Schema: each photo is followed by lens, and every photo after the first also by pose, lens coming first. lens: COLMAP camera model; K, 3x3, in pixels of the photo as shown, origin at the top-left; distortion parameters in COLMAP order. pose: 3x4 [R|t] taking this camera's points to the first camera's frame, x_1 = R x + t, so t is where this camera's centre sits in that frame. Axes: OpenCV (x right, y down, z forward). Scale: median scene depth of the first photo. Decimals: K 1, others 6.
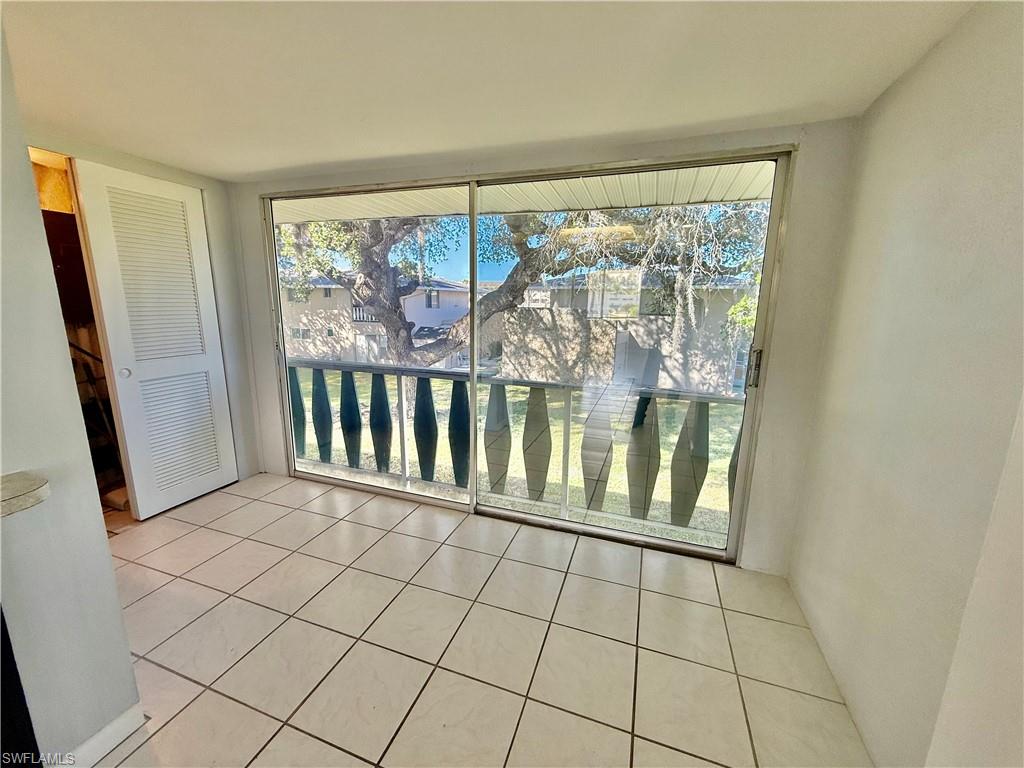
lens RADIAL K [[407.6, 0, 512.0], [0, 407.6, 384.0], [0, 0, 1]] dist [-0.000306, -0.000419]
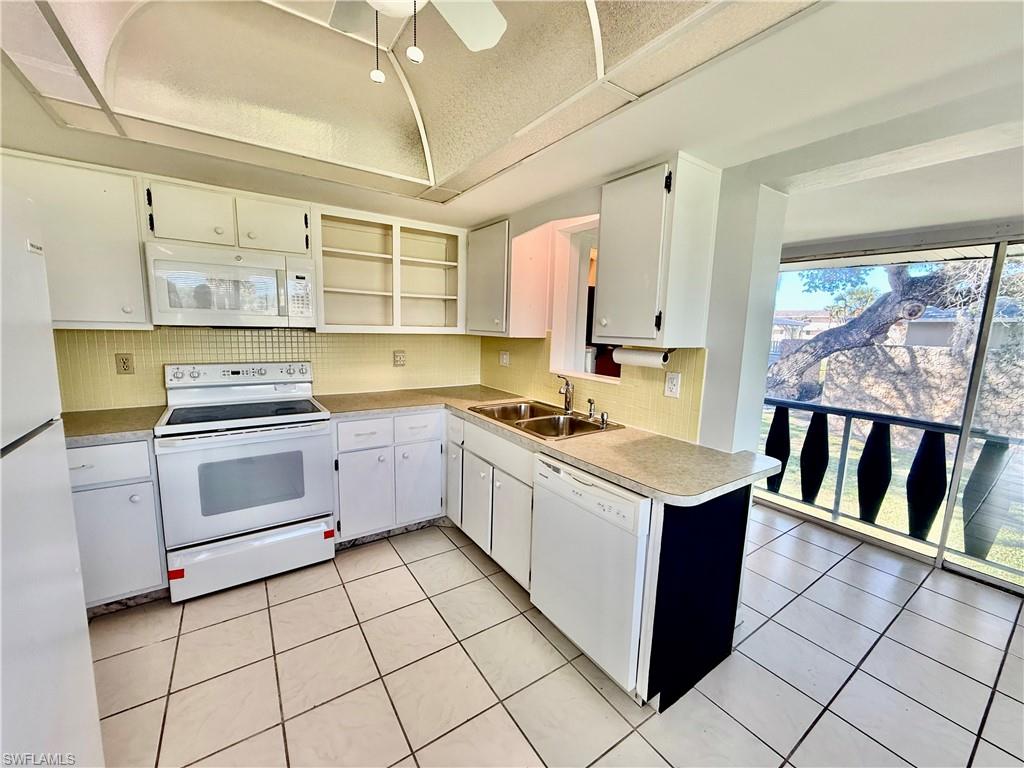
lens RADIAL K [[407.6, 0, 512.0], [0, 407.6, 384.0], [0, 0, 1]] dist [-0.000306, -0.000419]
pose [[0.805854, 0.091028, -0.585075, -0.058143], [-0.131615, 0.990930, -0.027108, 0.006040], [0.577301, 0.098850, 0.810526, -0.064171]]
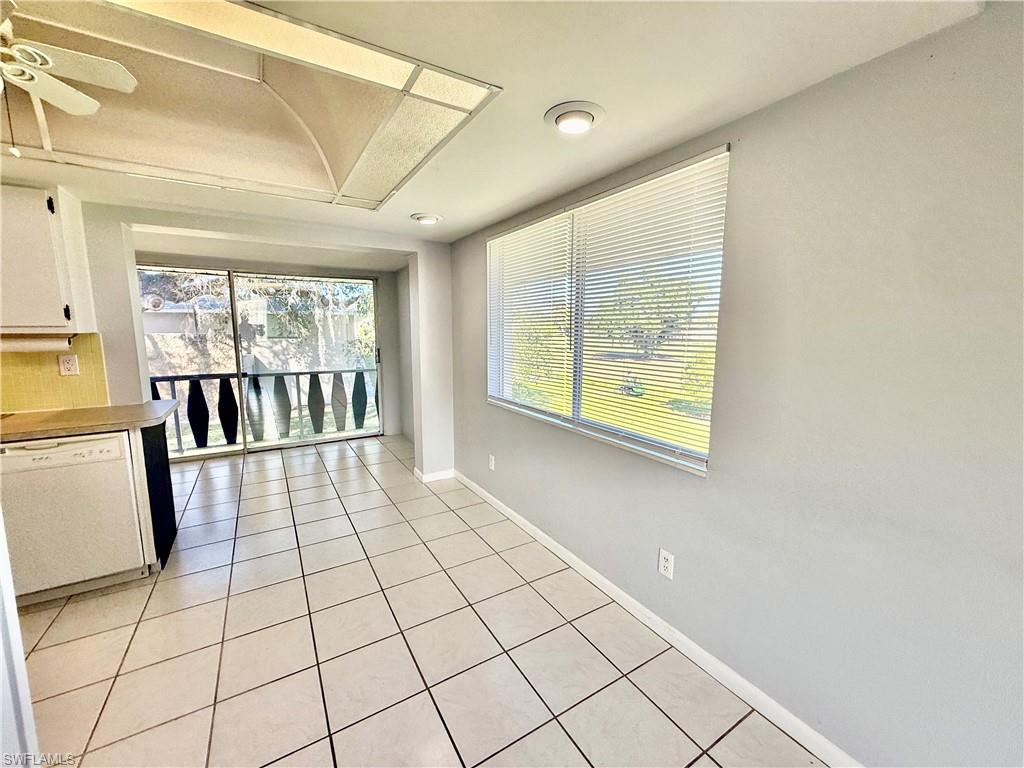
lens RADIAL K [[407.6, 0, 512.0], [0, 407.6, 384.0], [0, 0, 1]] dist [-0.000306, -0.000419]
pose [[0.630996, -0.118680, 0.766654, -0.100081], [0.157049, 0.987309, 0.023579, 0.023865], [-0.759723, 0.105524, 0.641627, -0.147411]]
